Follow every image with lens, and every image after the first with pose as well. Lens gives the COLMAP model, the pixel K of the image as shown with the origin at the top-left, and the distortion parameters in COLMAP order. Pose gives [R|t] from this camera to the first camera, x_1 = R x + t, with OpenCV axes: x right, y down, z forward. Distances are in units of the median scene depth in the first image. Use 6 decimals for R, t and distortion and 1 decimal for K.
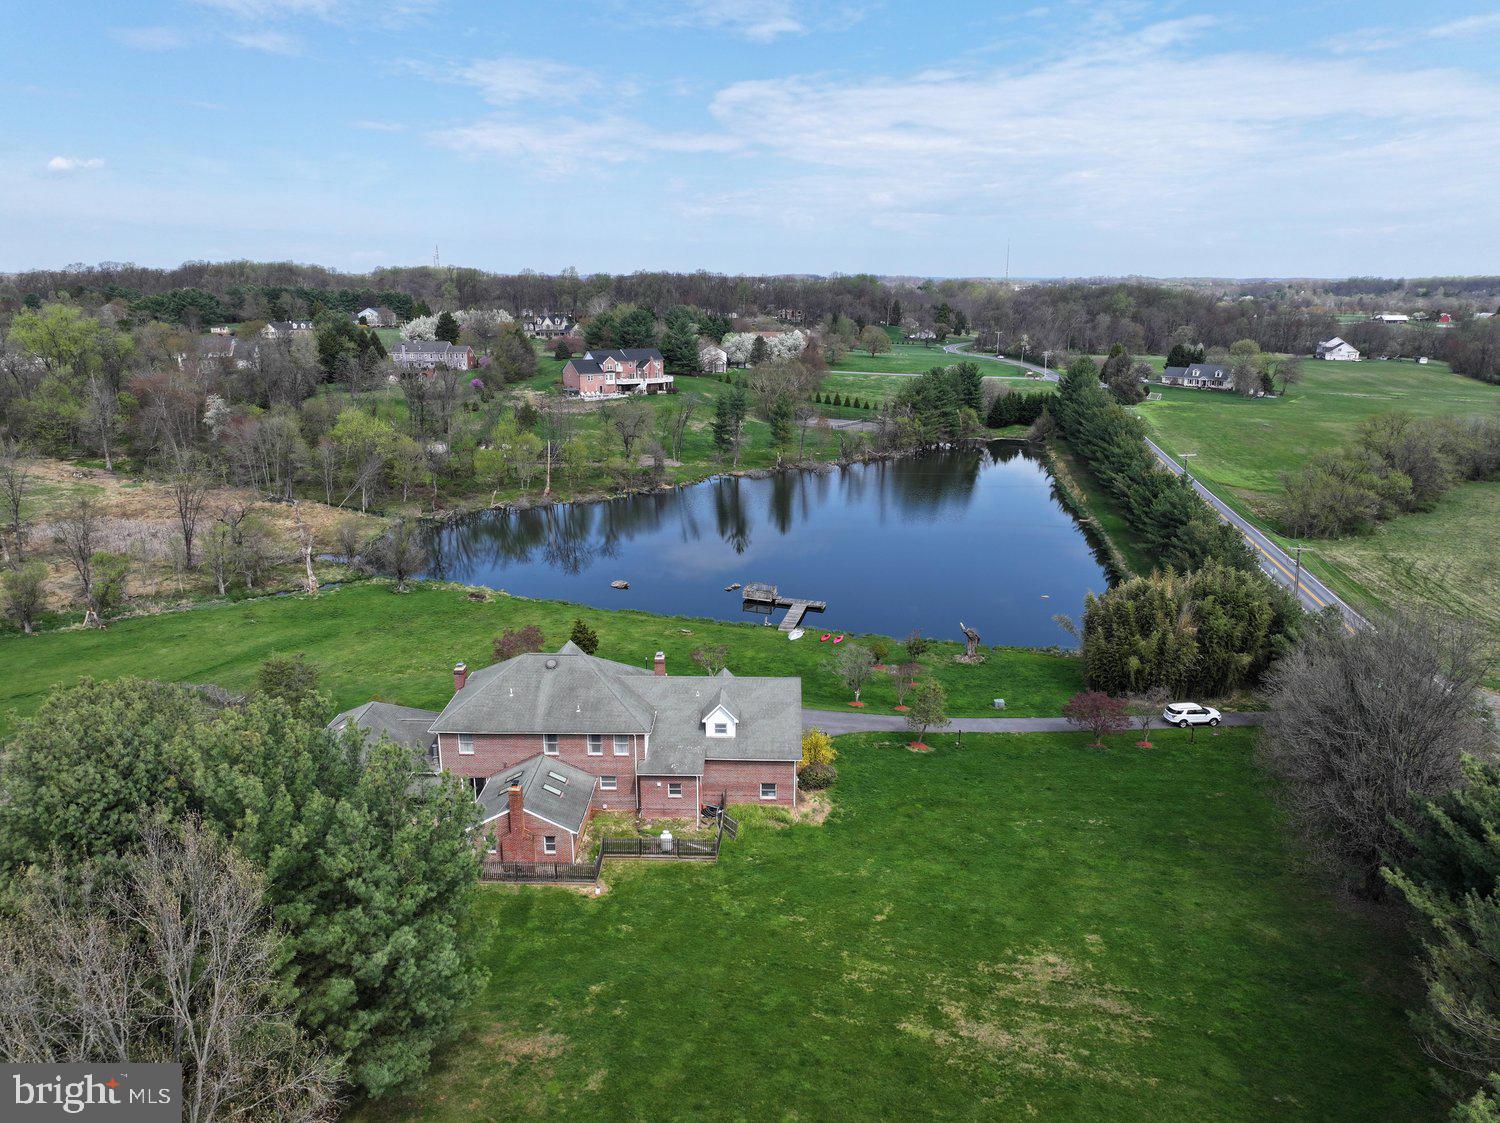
lens RADIAL K [[1025.9, 0, 756.9], [0, 1025.9, 552.7], [0, 0, 1]] dist [0.001964, 0.007835]
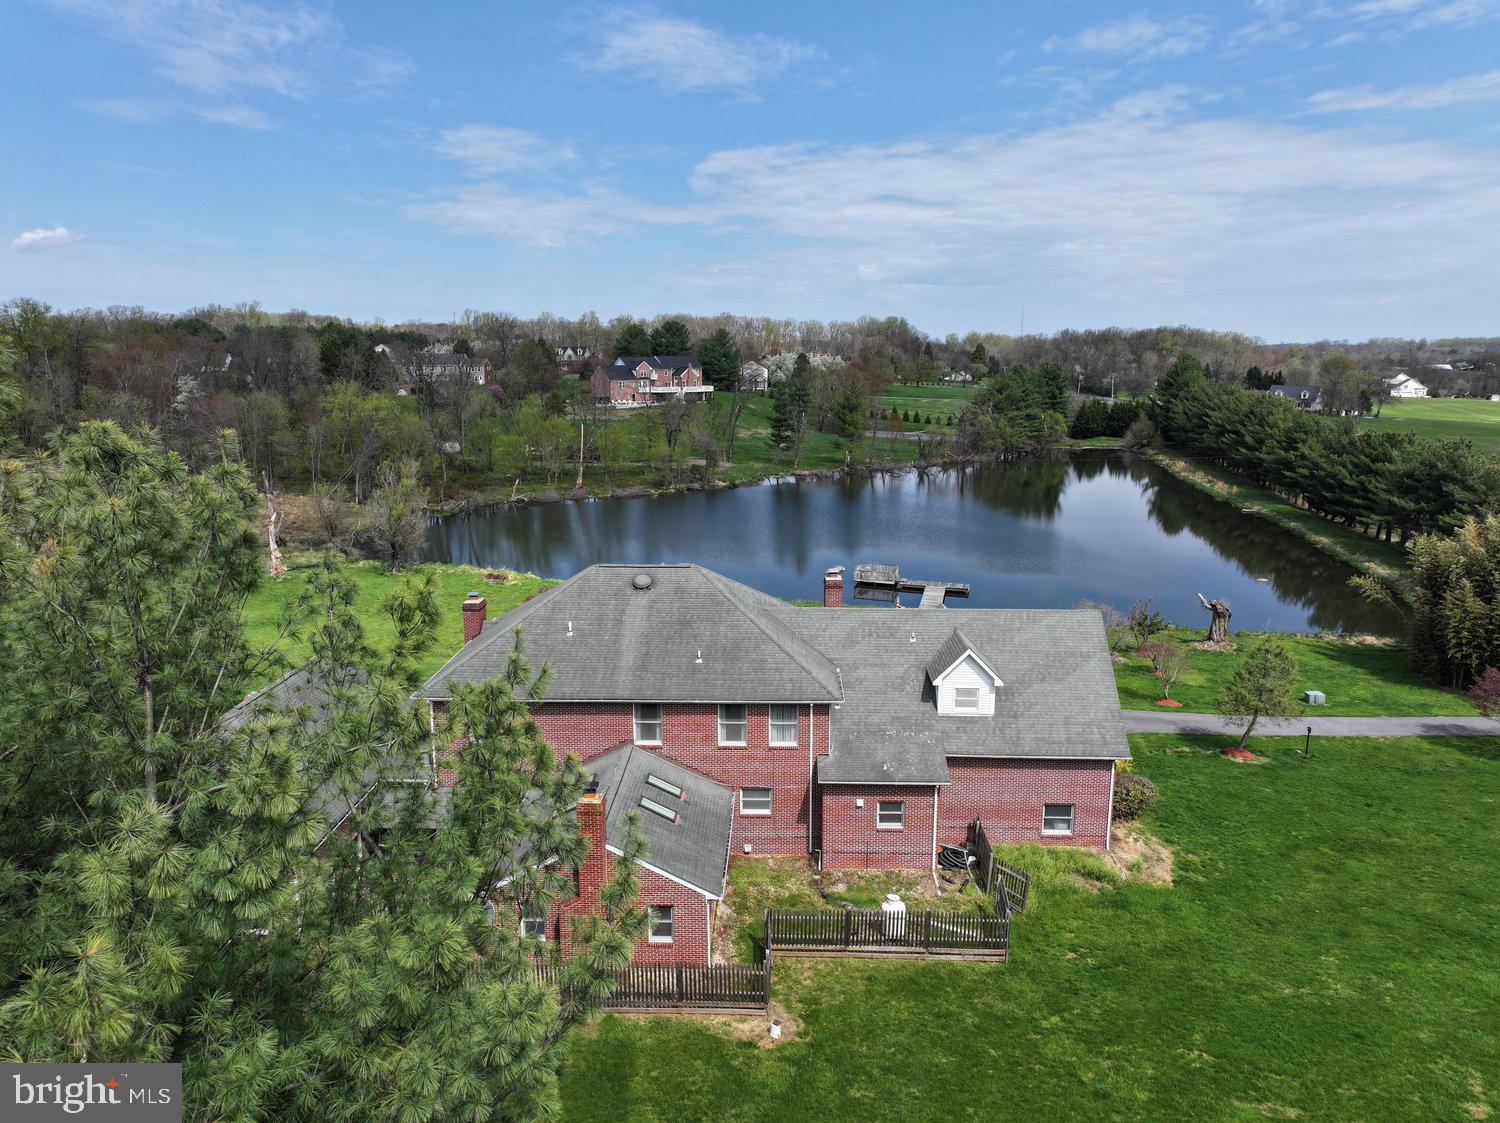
lens RADIAL K [[1025.9, 0, 759.6], [0, 1025.9, 556.2], [0, 0, 1]] dist [0.001964, 0.007835]
pose [[0.999964, 0.000470, -0.008500, -0.052077], [-0.000996, 0.998076, -0.062001, 0.049978], [0.008454, 0.062008, 0.998040, 0.178594]]
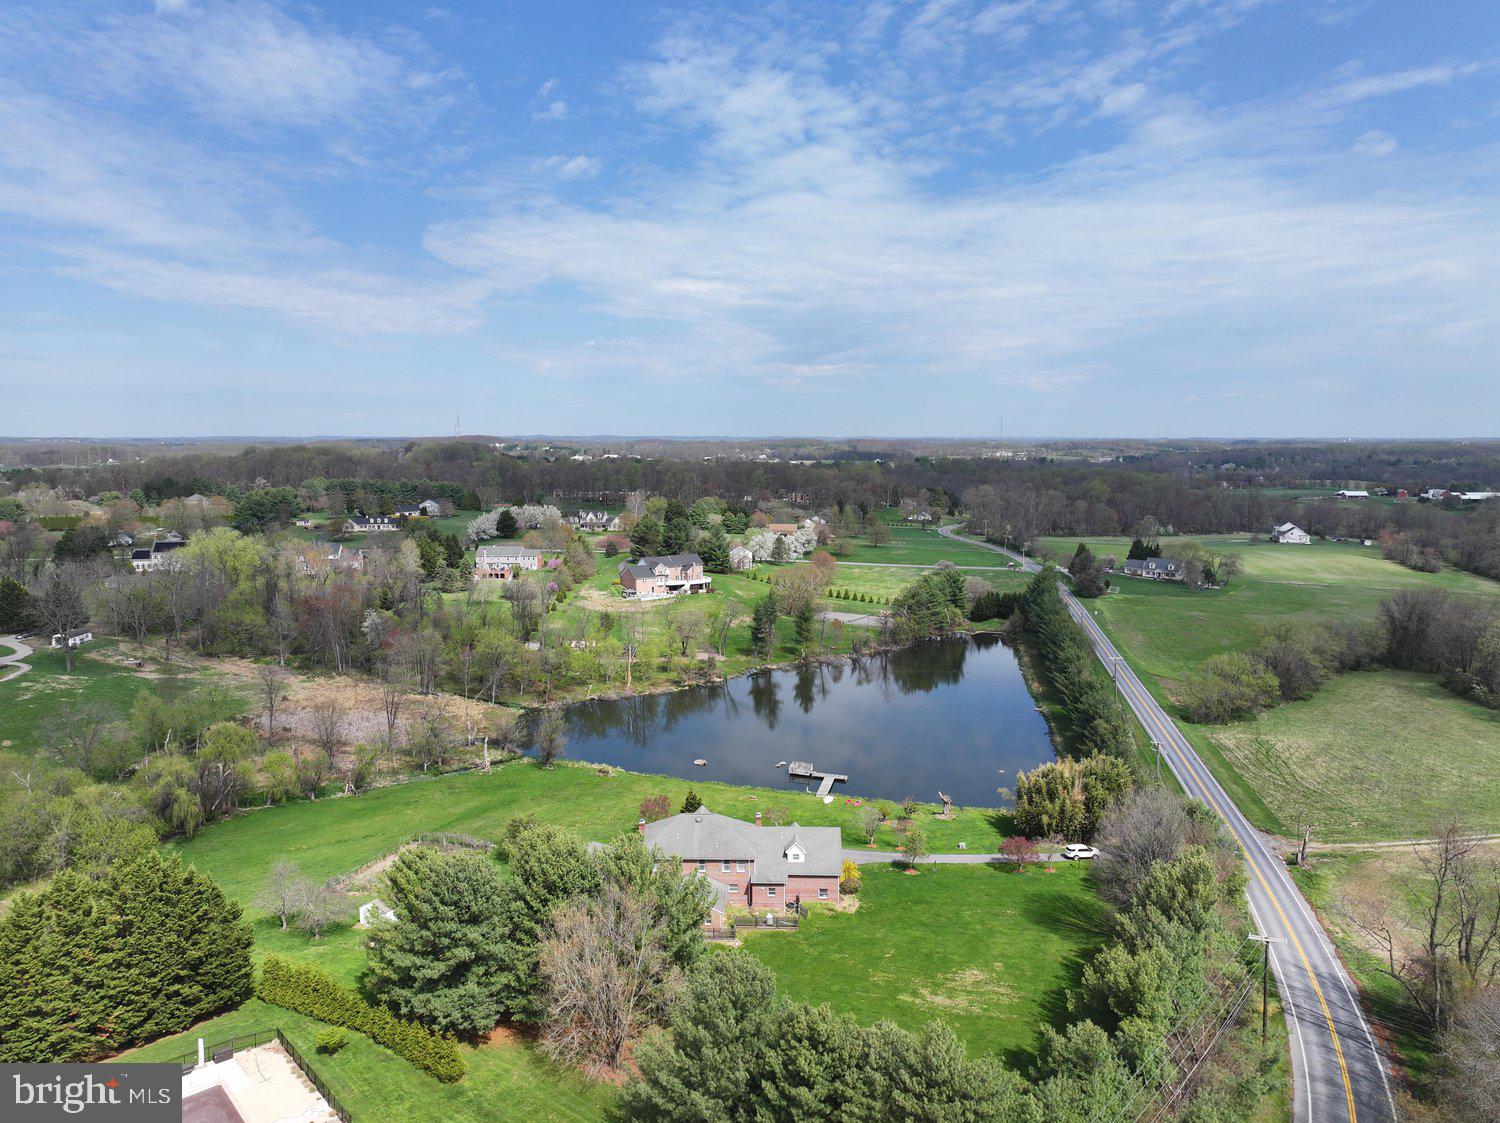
lens RADIAL K [[1025.9, 0, 753.7], [0, 1025.9, 562.3], [0, 0, 1]] dist [0.001964, 0.007835]
pose [[0.999976, -0.002657, -0.006366, -0.036337], [0.001744, 0.990243, -0.139340, -0.032310], [0.006674, 0.139325, 0.990224, -0.312668]]
